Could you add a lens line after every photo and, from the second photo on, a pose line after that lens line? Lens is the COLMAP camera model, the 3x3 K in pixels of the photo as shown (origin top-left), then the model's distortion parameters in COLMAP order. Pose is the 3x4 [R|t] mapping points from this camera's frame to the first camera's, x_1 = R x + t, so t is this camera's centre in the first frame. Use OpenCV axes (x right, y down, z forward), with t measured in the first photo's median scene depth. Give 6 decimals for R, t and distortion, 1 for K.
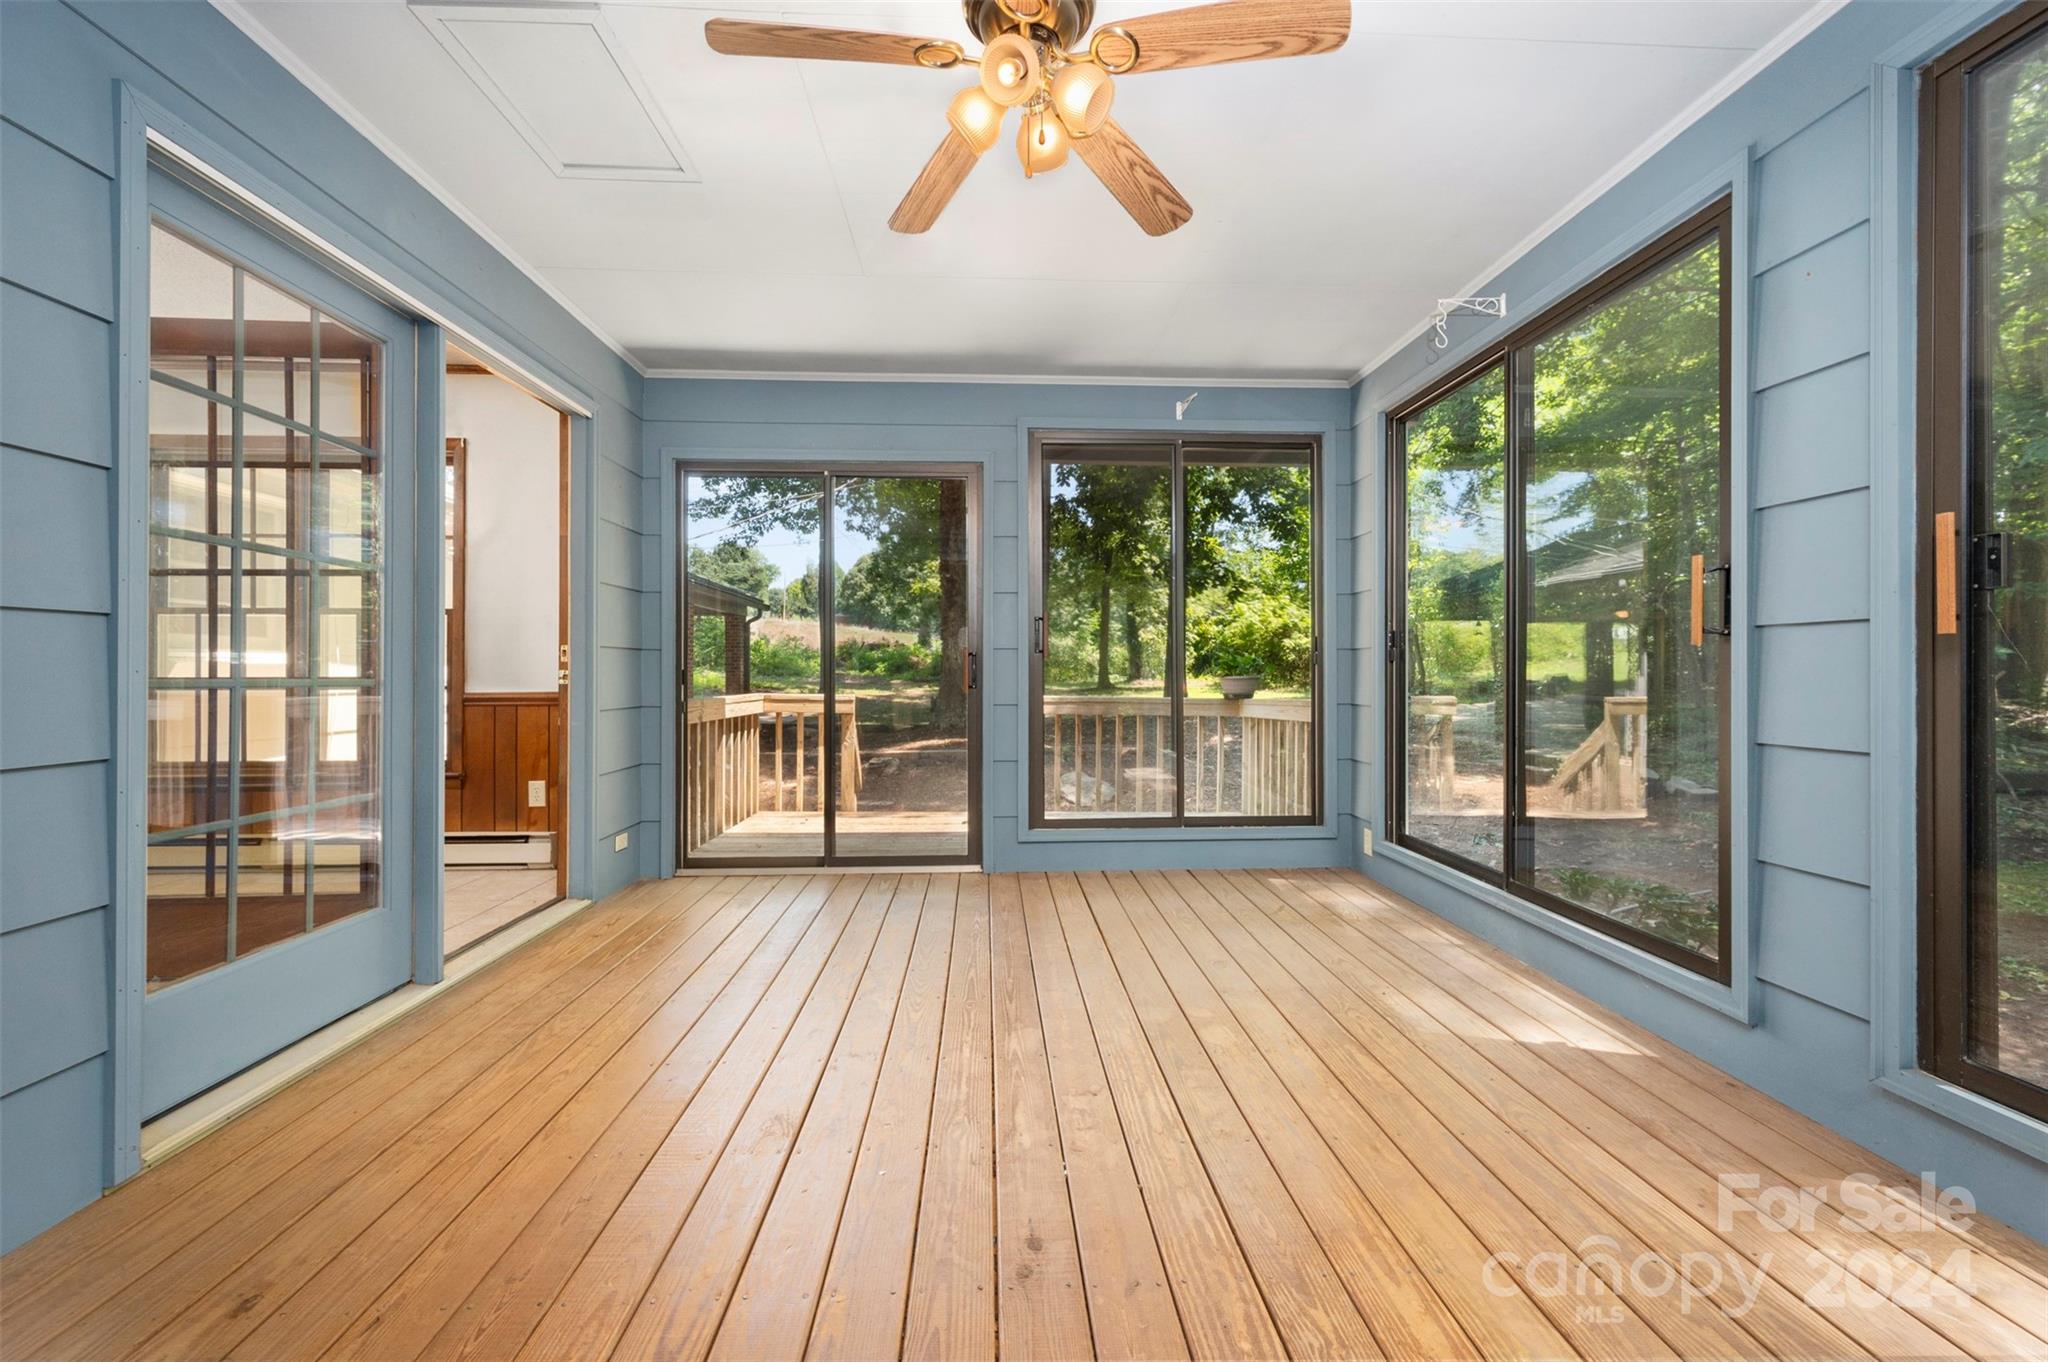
lens RADIAL K [[808.9, 0, 1026.0], [0, 808.9, 678.6], [0, 0, 1]] dist [0.000428, 0.000136]
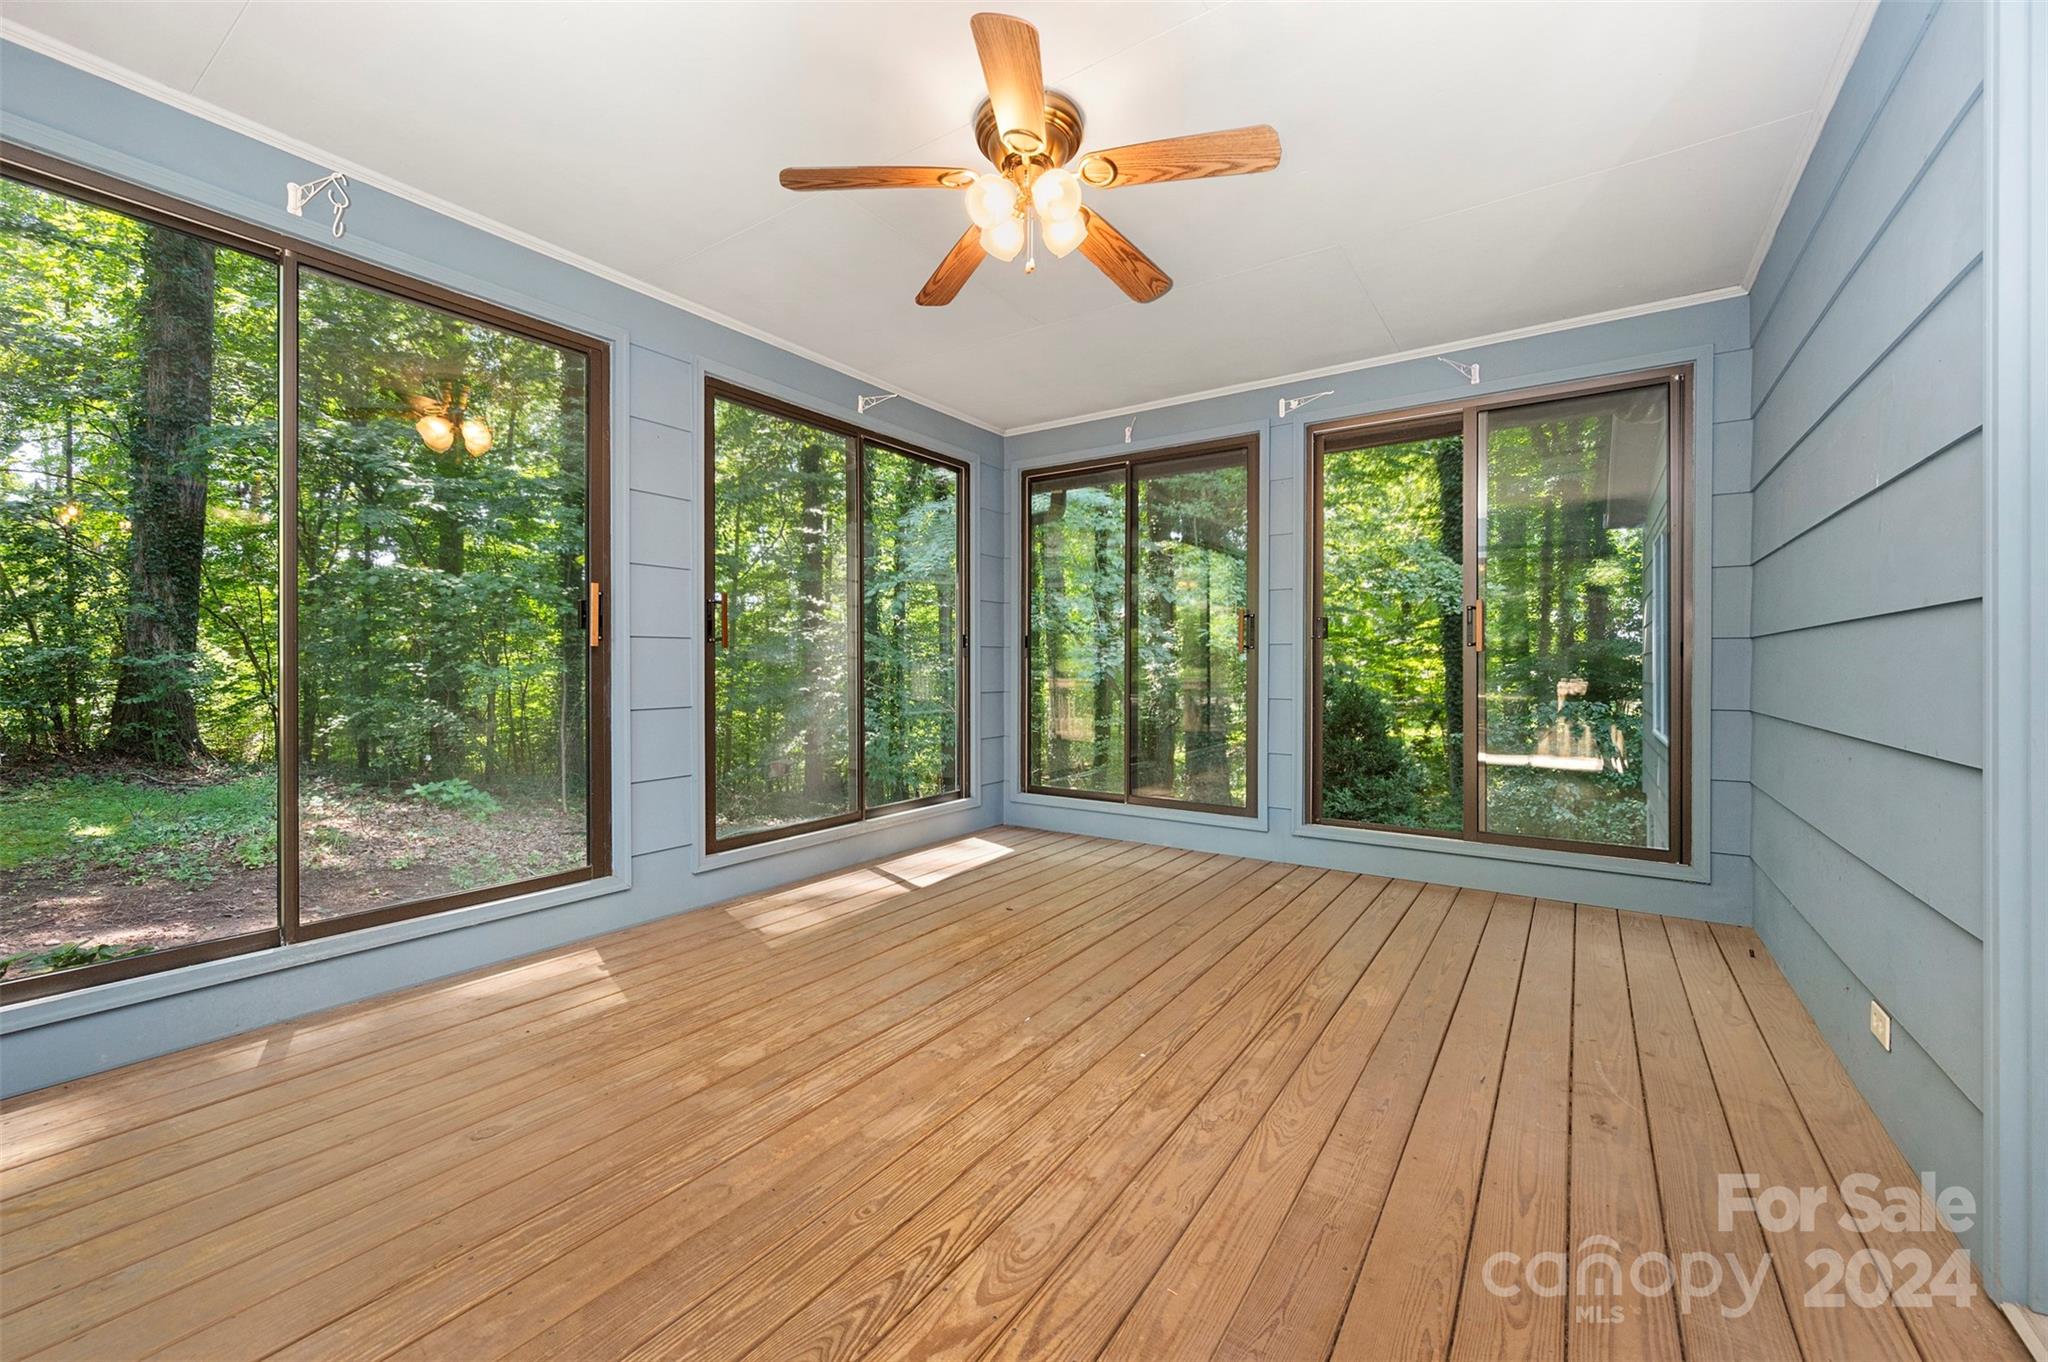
lens RADIAL K [[808.9, 0, 1026.0], [0, 808.9, 678.6], [0, 0, 1]] dist [0.000428, 0.000136]
pose [[-0.798647, -0.008769, 0.601736, -0.686787], [0.004310, 0.999785, 0.020291, -0.010853], [-0.601784, 0.018799, -0.798437, 1.831766]]
